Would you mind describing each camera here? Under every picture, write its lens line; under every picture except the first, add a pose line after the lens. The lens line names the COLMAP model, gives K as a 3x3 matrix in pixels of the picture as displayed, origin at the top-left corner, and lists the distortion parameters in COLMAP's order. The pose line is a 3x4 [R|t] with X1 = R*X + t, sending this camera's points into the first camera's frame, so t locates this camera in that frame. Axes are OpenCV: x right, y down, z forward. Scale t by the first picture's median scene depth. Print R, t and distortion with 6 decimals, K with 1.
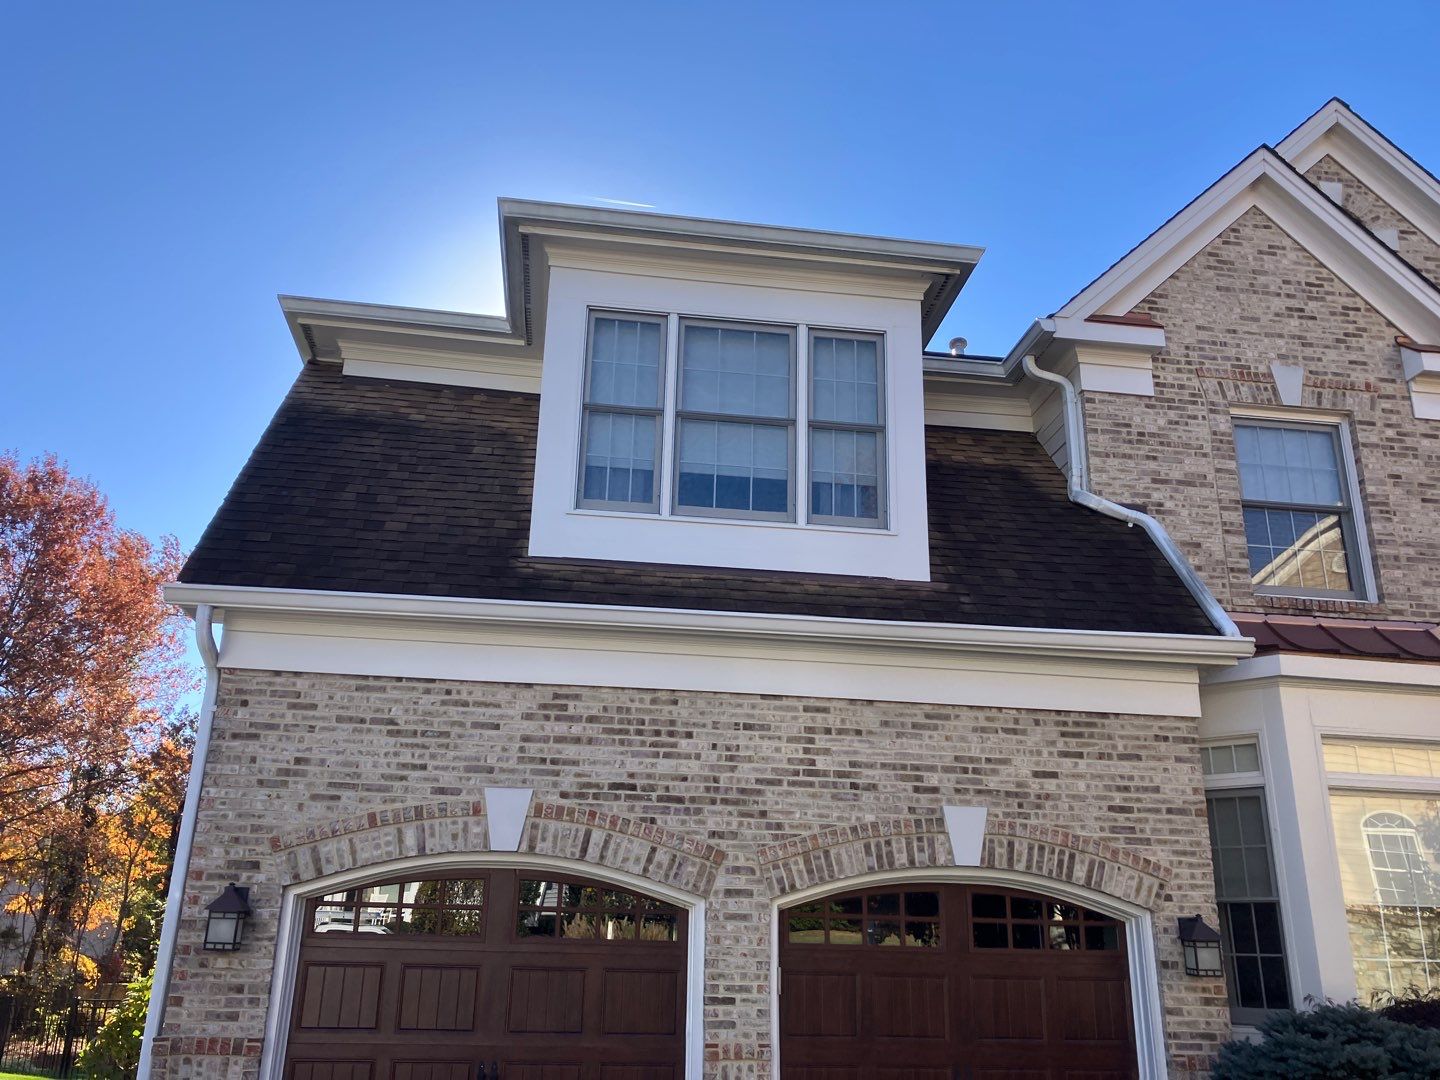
lens RADIAL K [[1154.0, 0, 720.0], [0, 1154.0, 540.0], [0, 0, 1]] dist [0.047422, -0.070117]
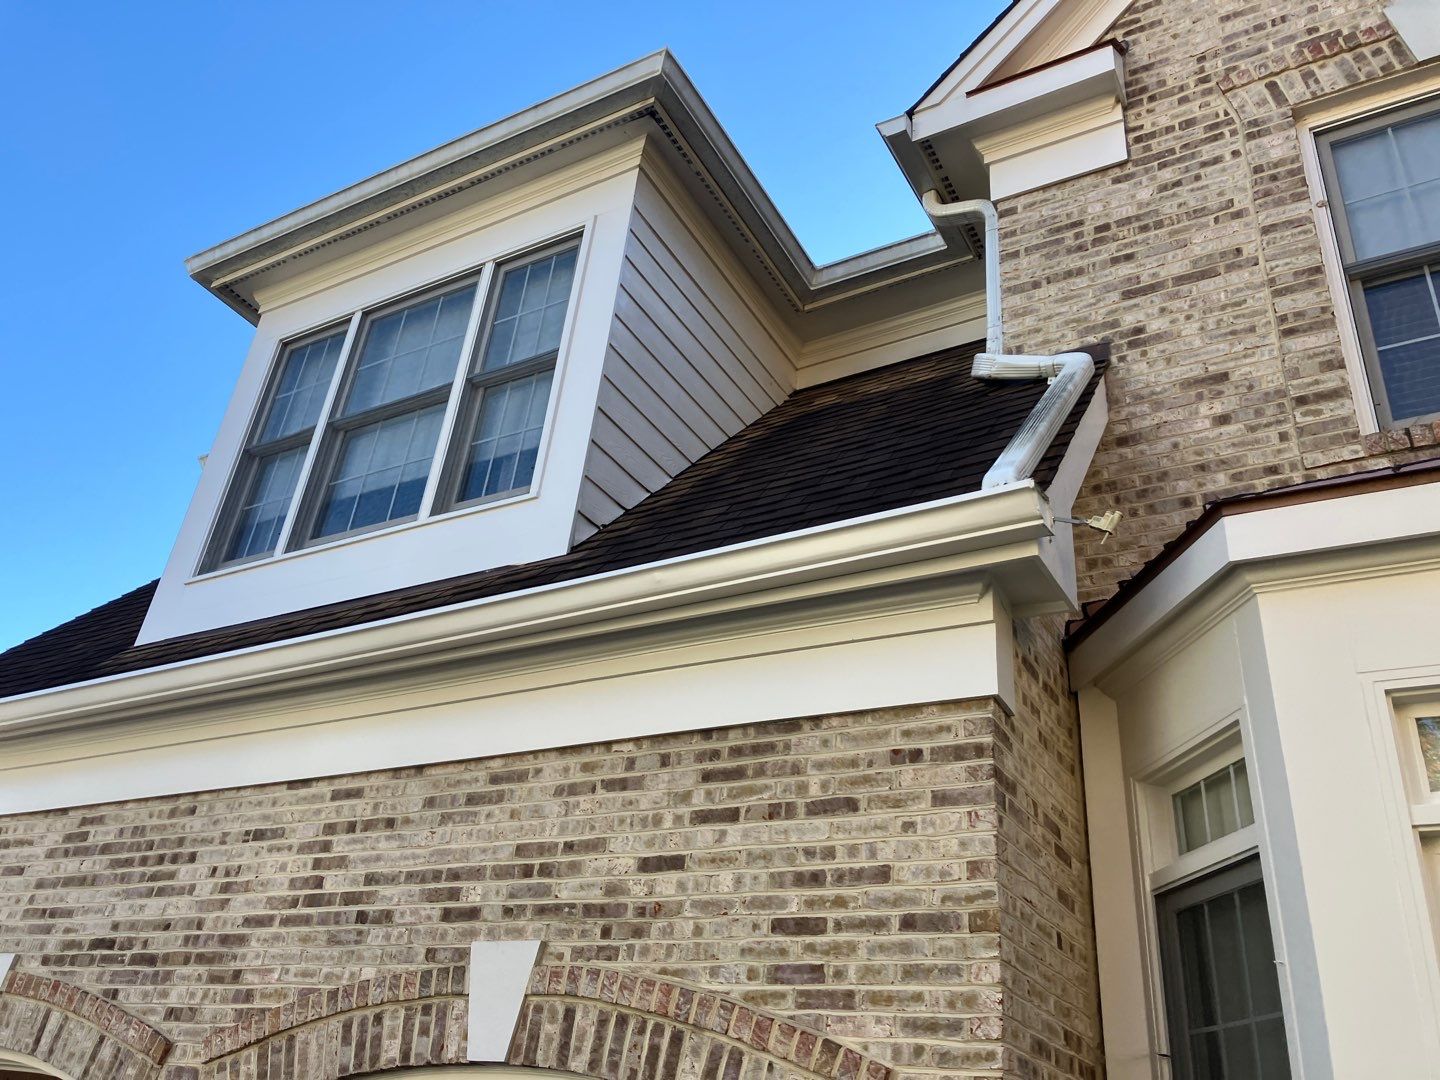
lens RADIAL K [[1175.3, 0, 720.0], [0, 1175.3, 540.0], [0, 0, 1]] dist [0.000853, 0.010582]
pose [[0.798020, -0.257753, -0.544727, 0.596791], [0.134326, 0.957254, -0.256166, 0.200307], [0.587470, 0.131254, 0.798531, 0.600628]]
